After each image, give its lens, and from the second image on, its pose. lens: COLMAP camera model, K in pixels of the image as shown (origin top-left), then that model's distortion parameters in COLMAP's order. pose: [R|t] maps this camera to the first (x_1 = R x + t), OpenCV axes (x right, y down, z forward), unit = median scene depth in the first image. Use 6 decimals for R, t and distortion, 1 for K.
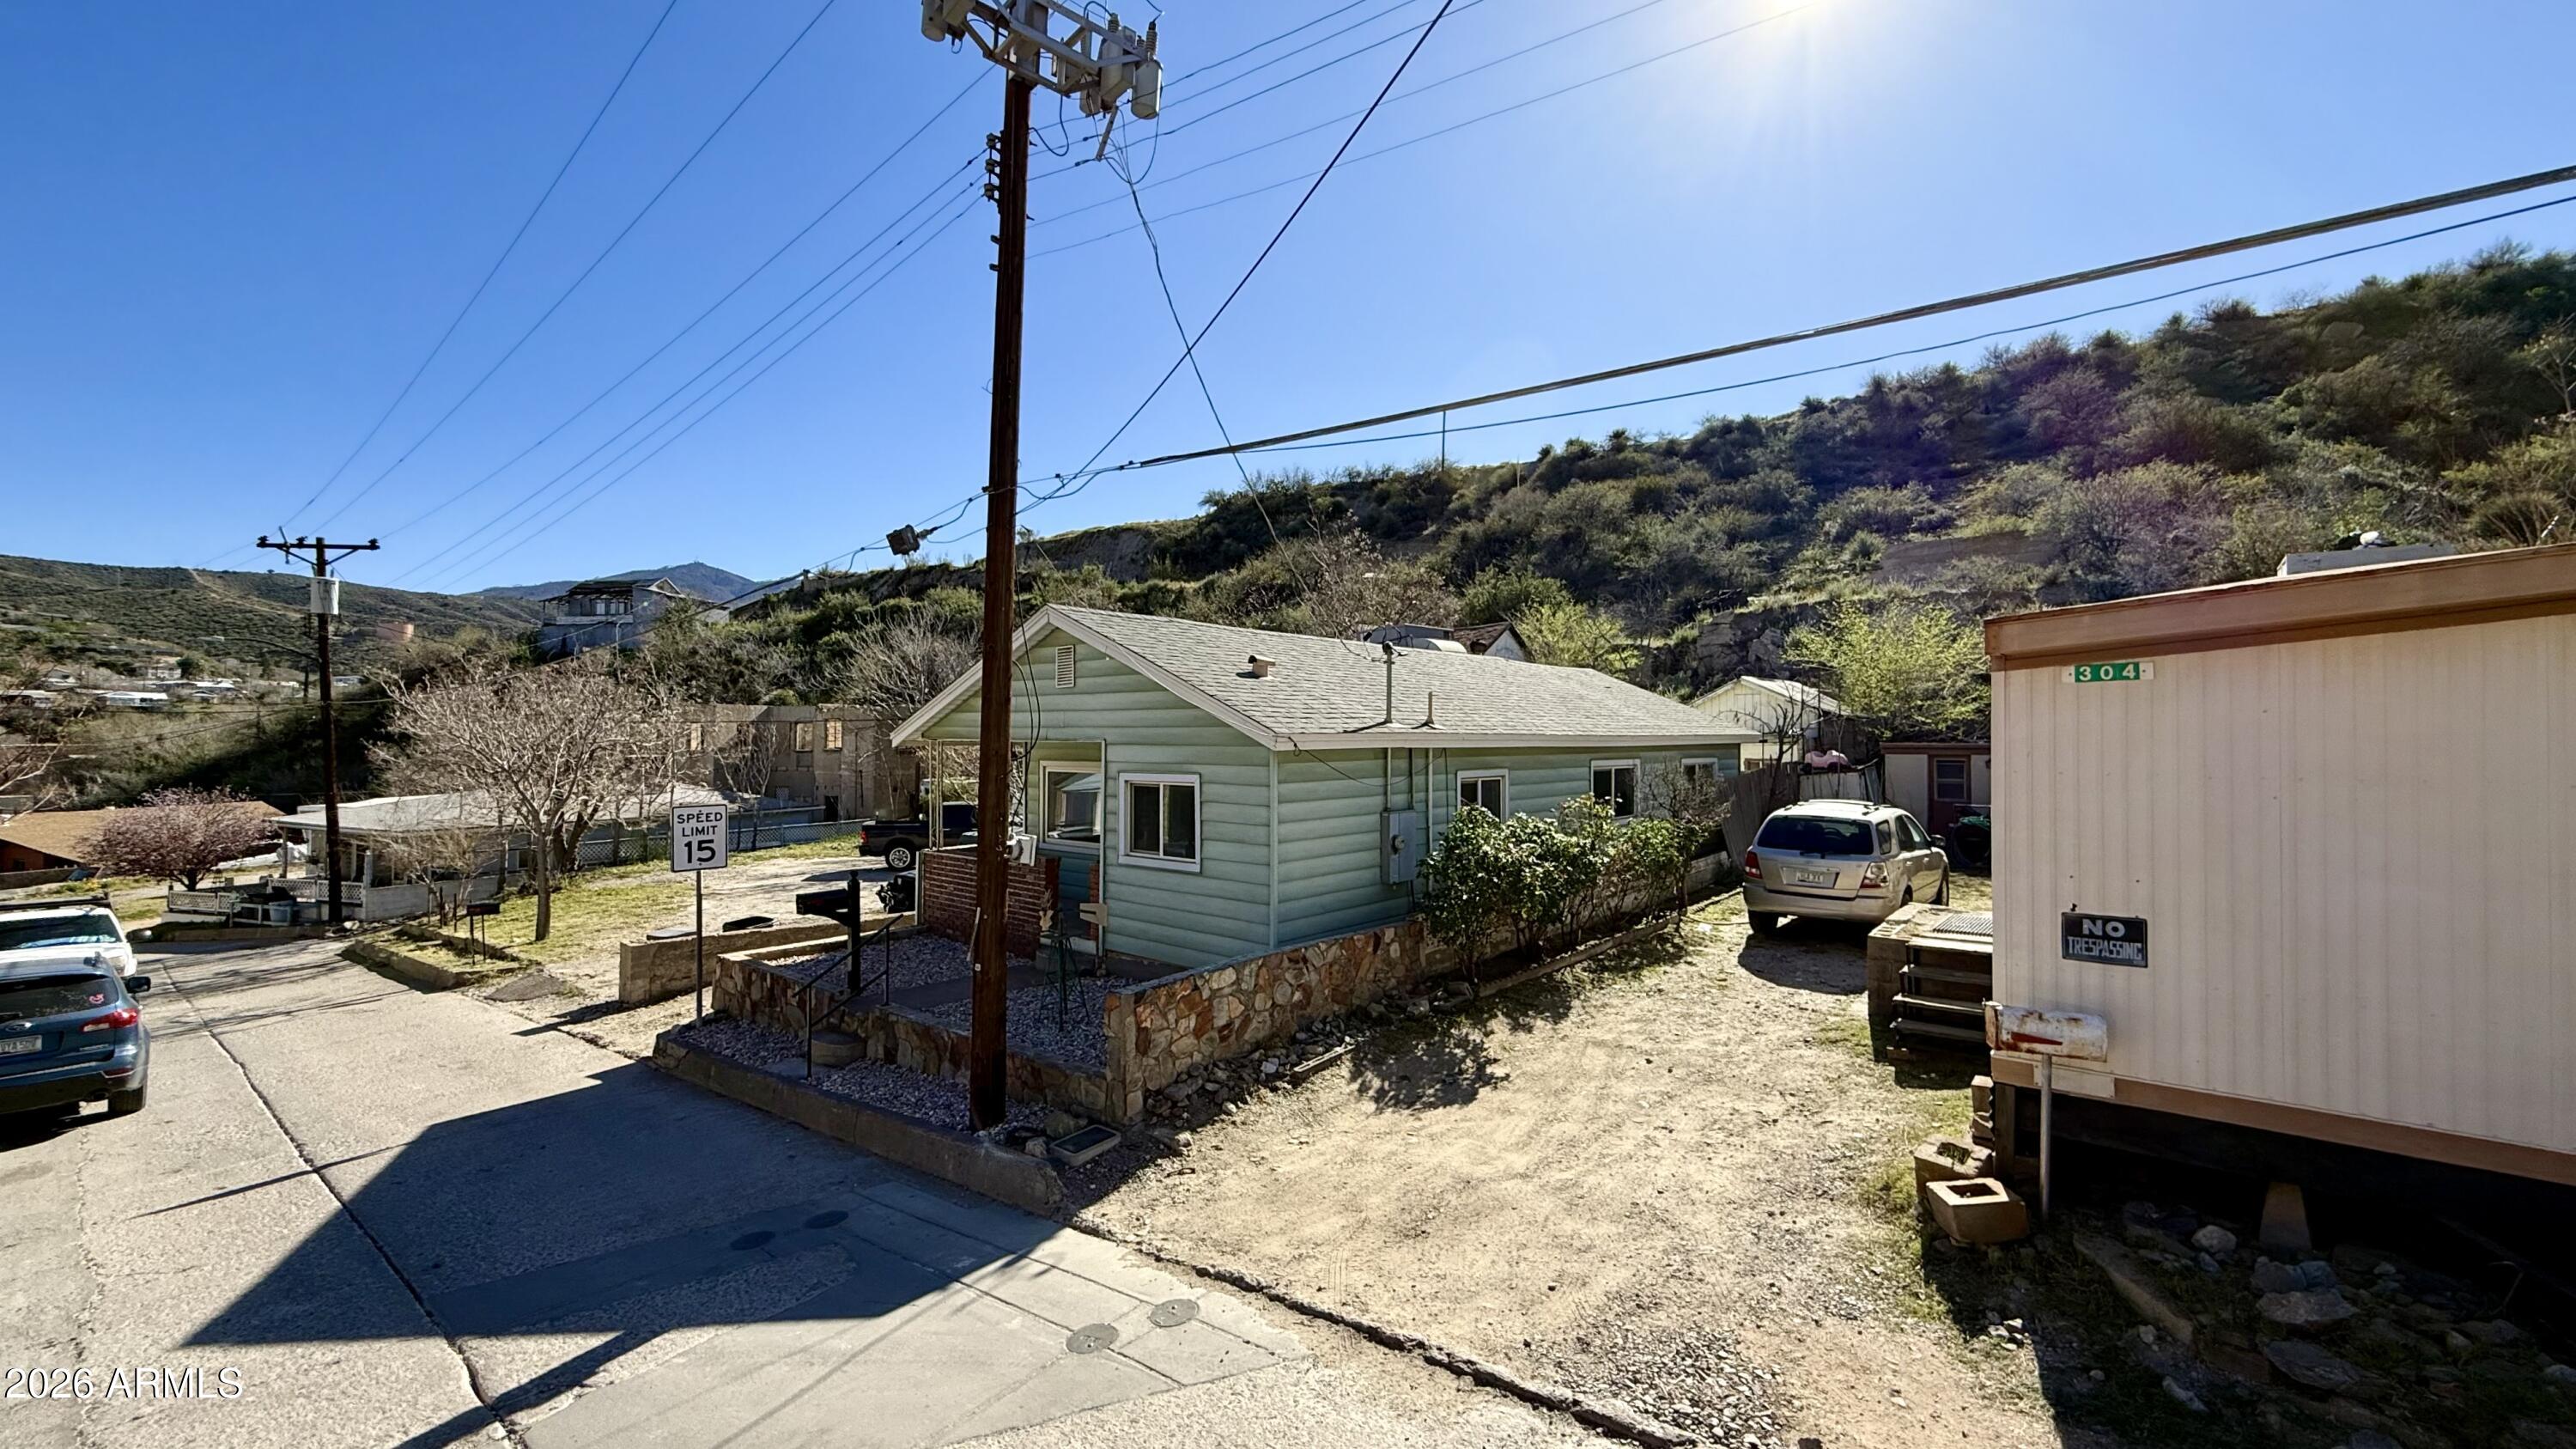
lens RADIAL K [[1023.2, 0, 1286.9], [0, 1023.2, 739.9], [0, 0, 1]] dist [-0.000338, 0.000093]
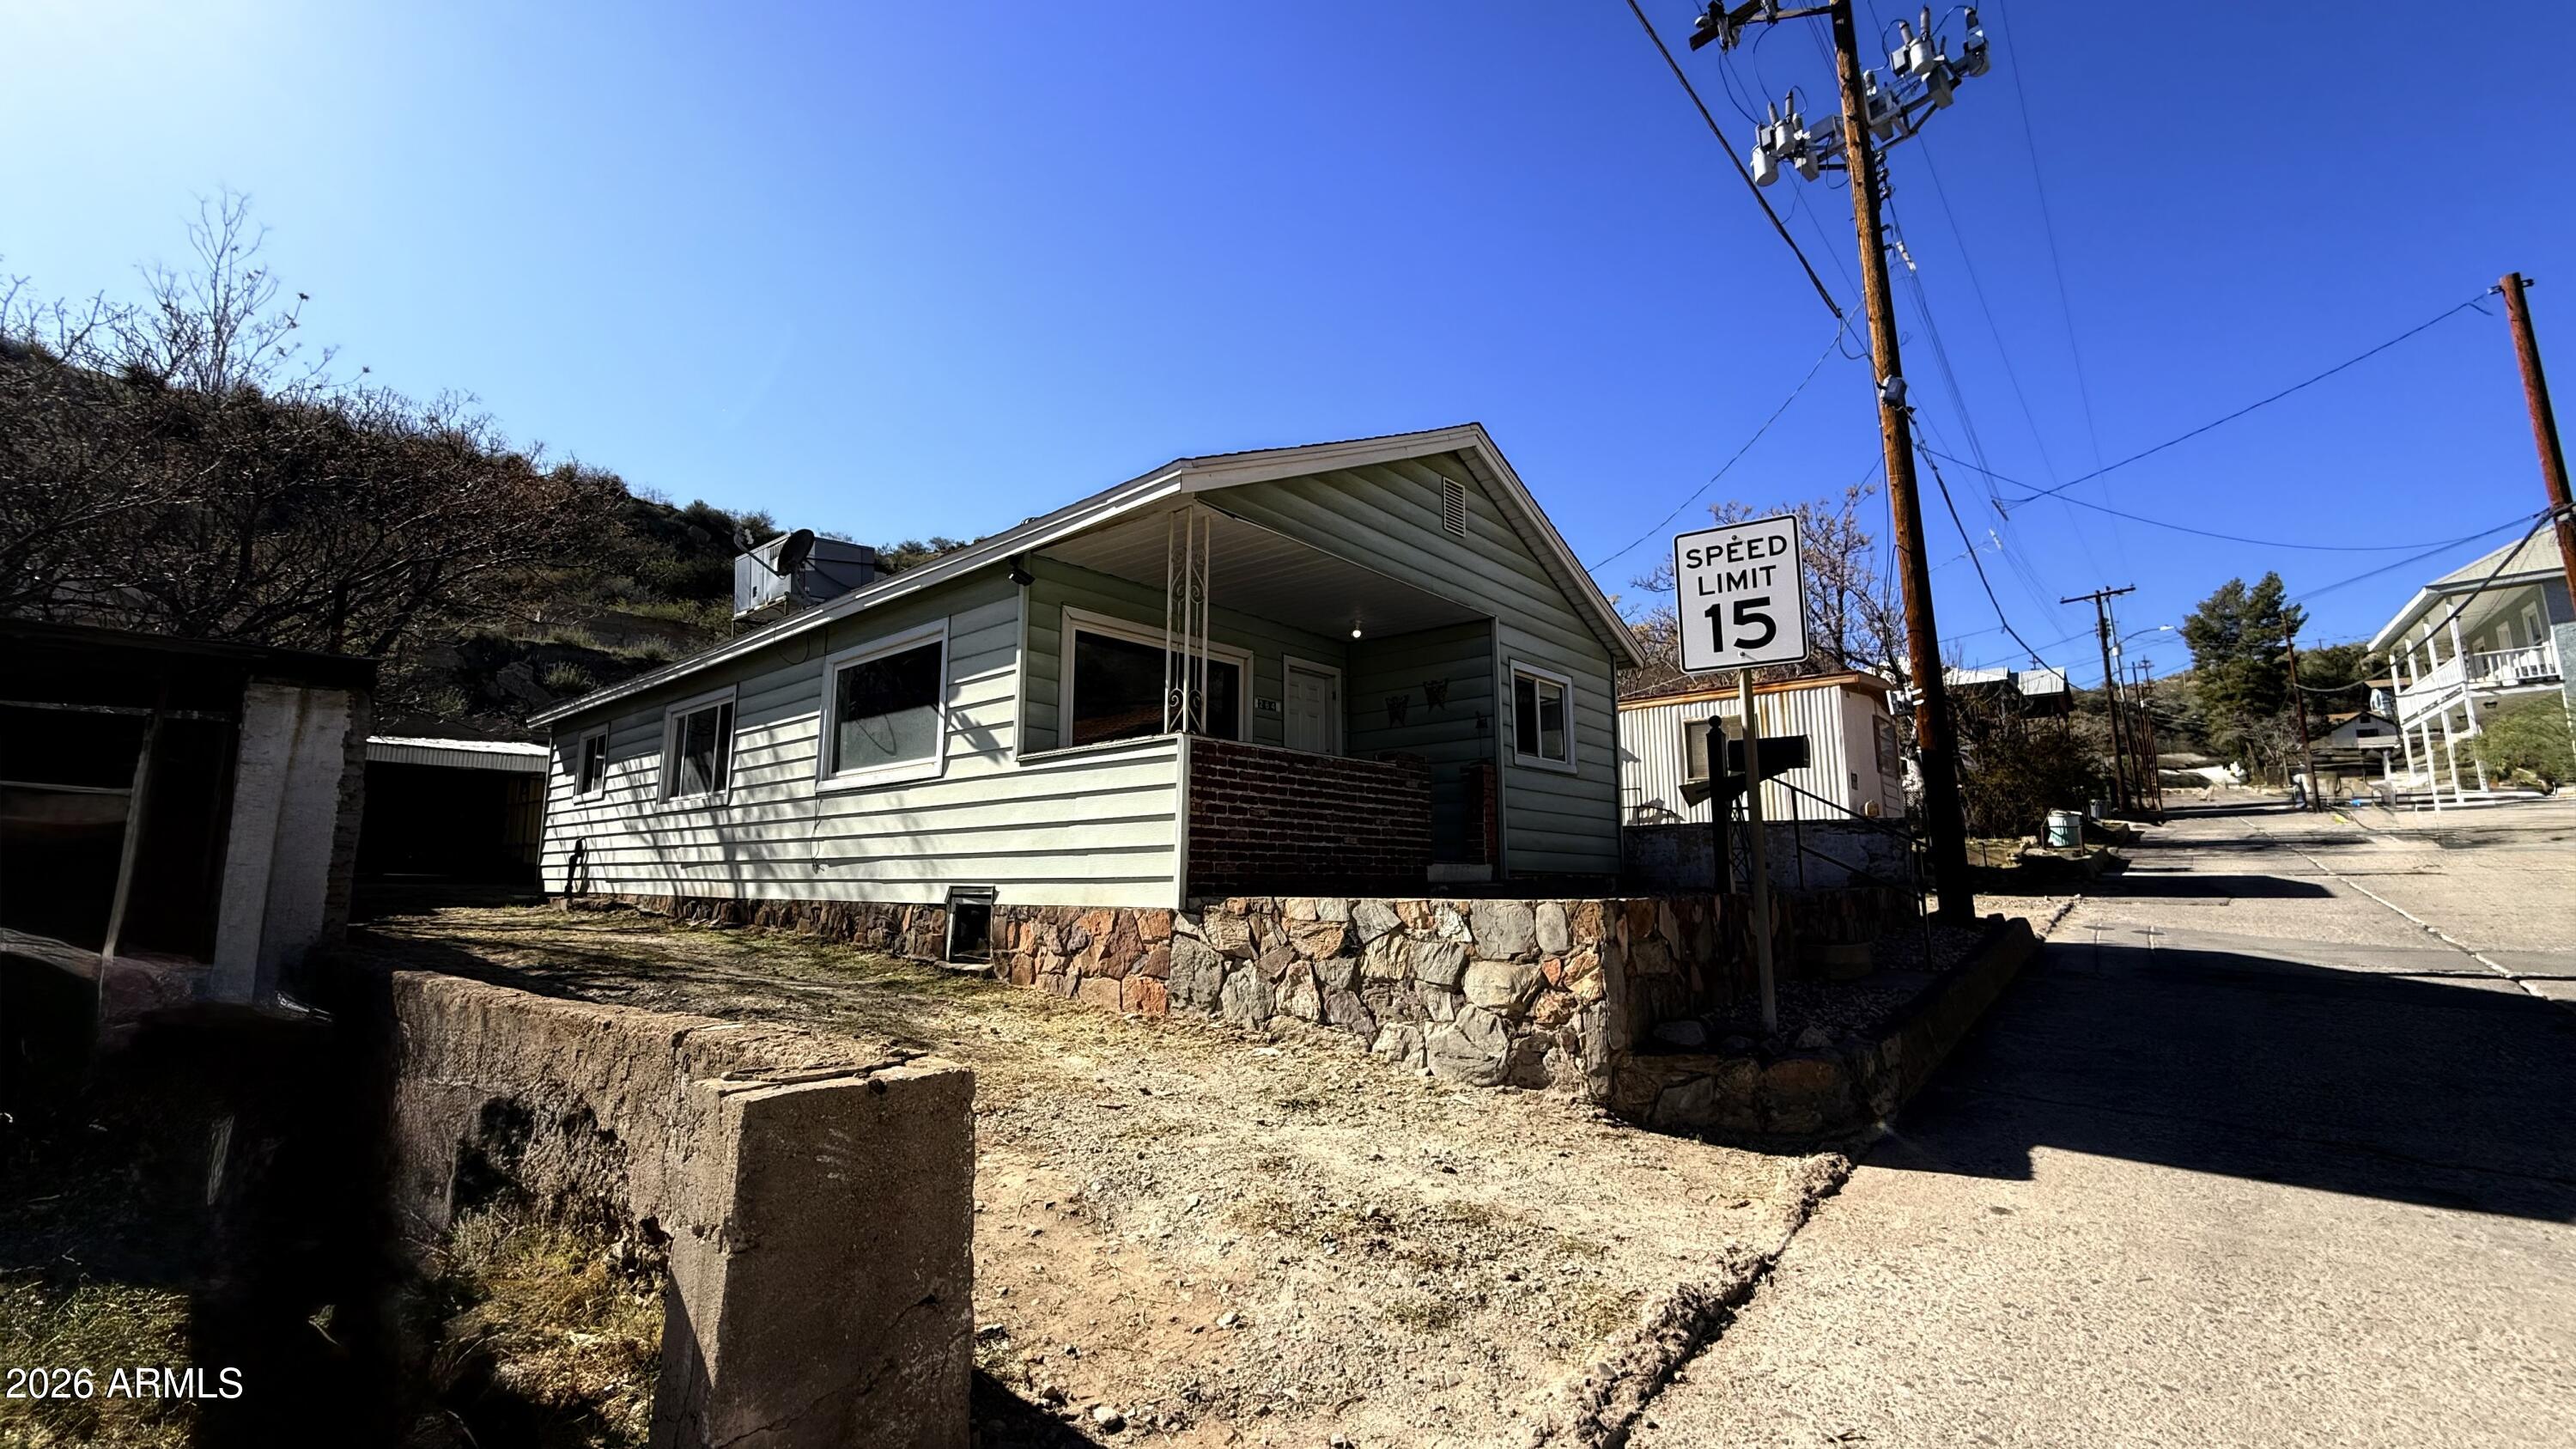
lens RADIAL K [[1023.2, 0, 1285.5], [0, 1023.2, 721.4], [0, 0, 1]] dist [-0.000338, 0.000093]
pose [[0.041701, 0.157950, 0.986566, -0.299125], [-0.005647, 0.987447, -0.157853, 0.065702], [-0.999114, 0.001011, 0.042069, 0.351059]]
